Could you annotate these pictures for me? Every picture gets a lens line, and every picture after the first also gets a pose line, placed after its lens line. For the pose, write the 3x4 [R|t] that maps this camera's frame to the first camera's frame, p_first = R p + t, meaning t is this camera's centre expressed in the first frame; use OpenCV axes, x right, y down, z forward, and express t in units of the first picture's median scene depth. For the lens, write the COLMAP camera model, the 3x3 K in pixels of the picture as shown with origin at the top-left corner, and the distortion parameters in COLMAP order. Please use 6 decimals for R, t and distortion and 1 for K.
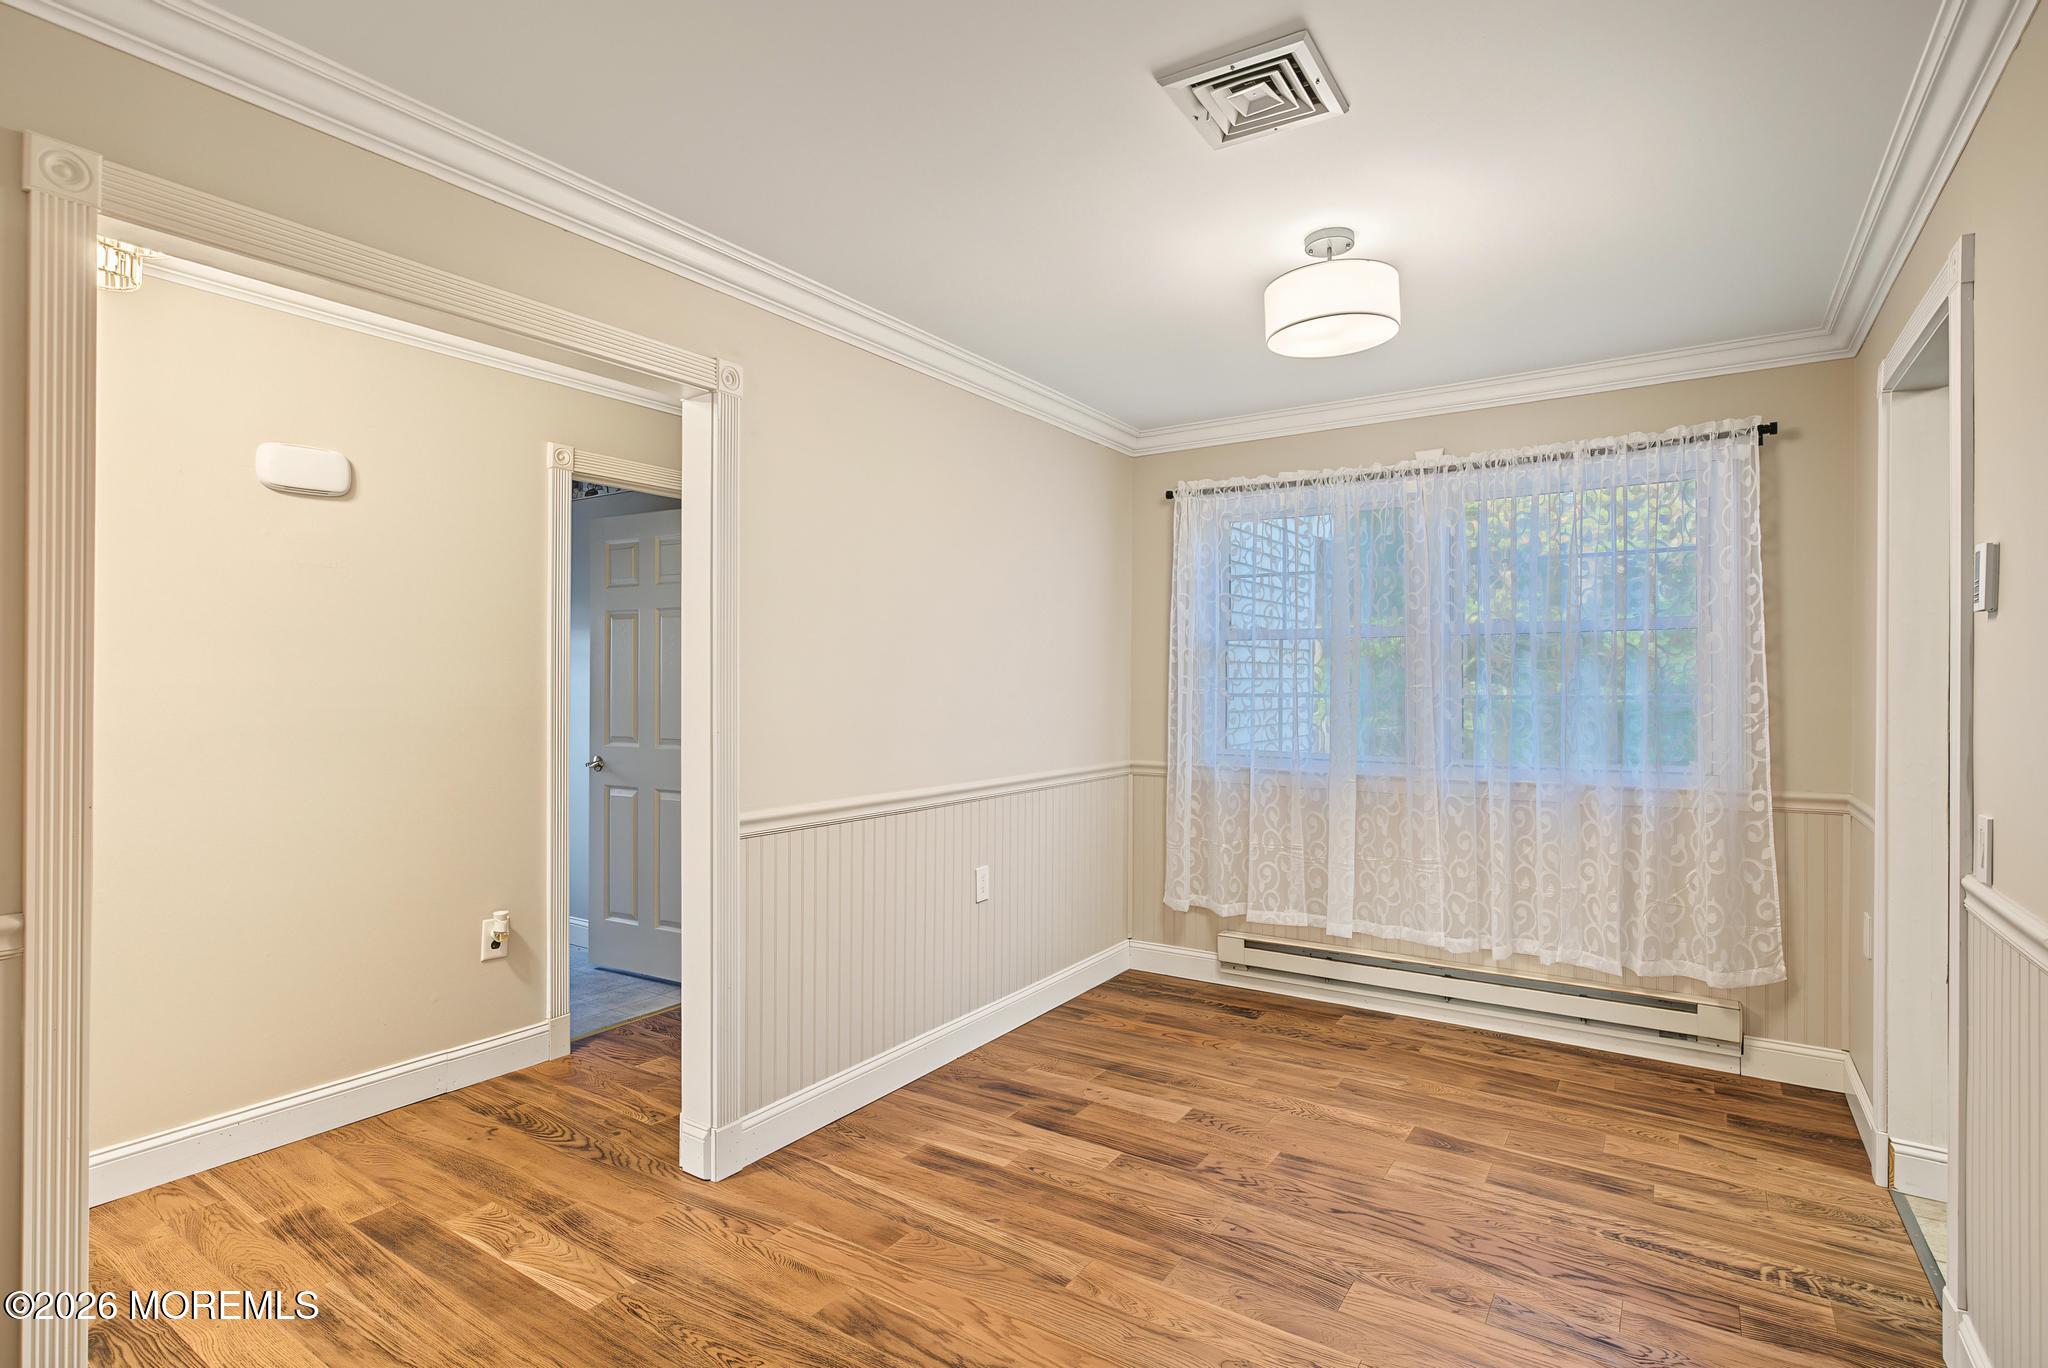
lens RADIAL K [[1006.6, 0, 1023.9], [0, 1006.6, 675.9], [0, 0, 1]] dist [-0.000260, 0.001428]
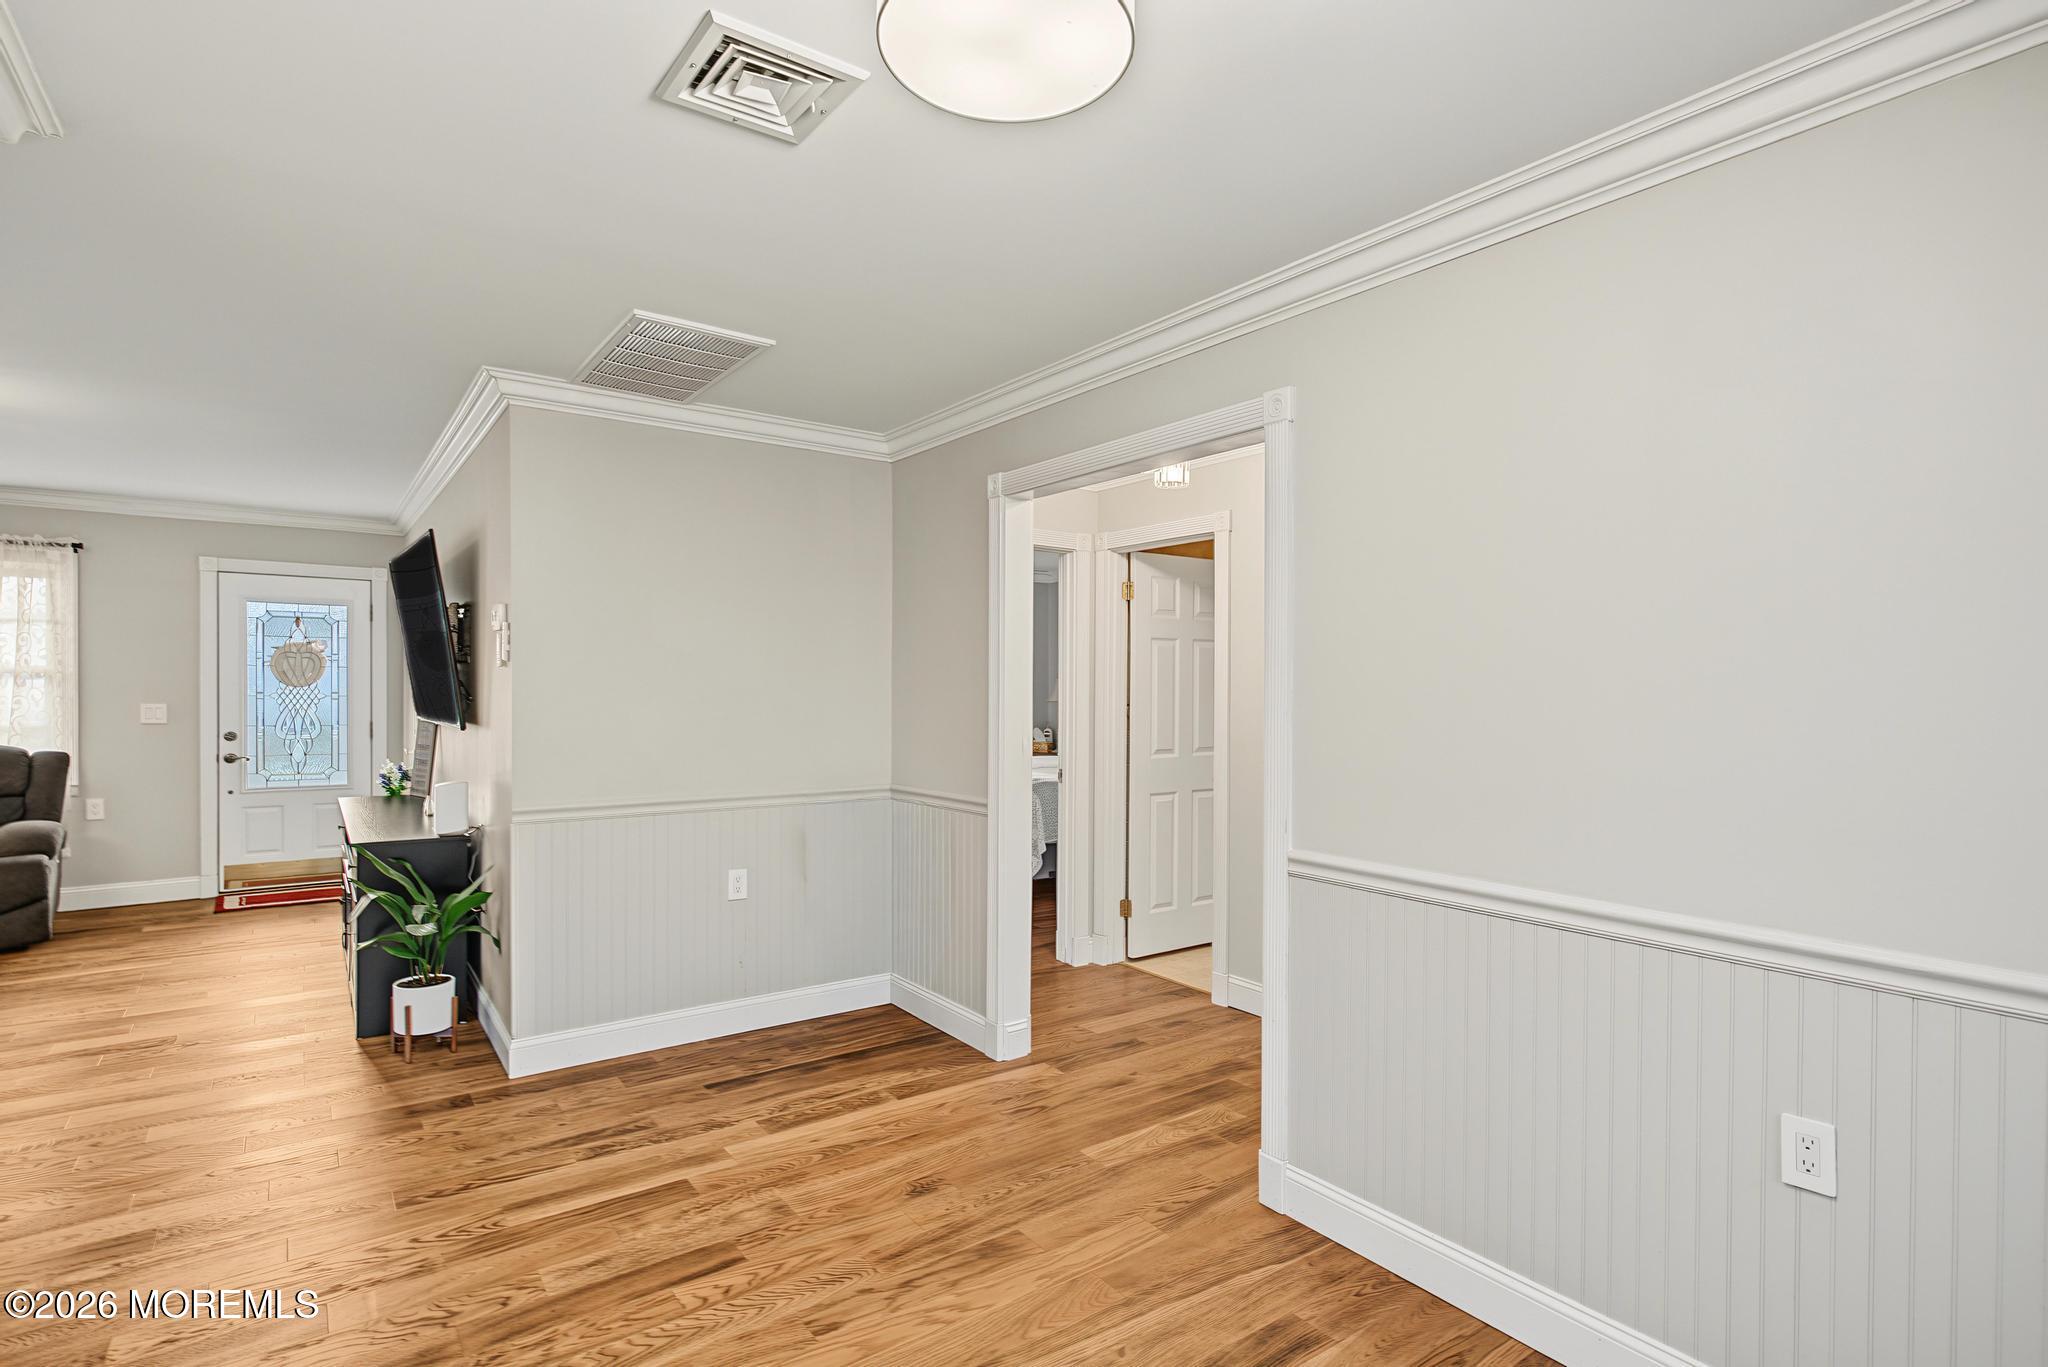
lens RADIAL K [[1006.6, 0, 1012.3], [0, 1006.6, 689.8], [0, 0, 1]] dist [-0.000260, 0.001428]
pose [[-0.357794, -0.004329, -0.933790, 0.818345], [-0.002439, 0.999990, -0.003702, -0.013140], [0.933797, 0.000953, -0.357801, 1.252305]]
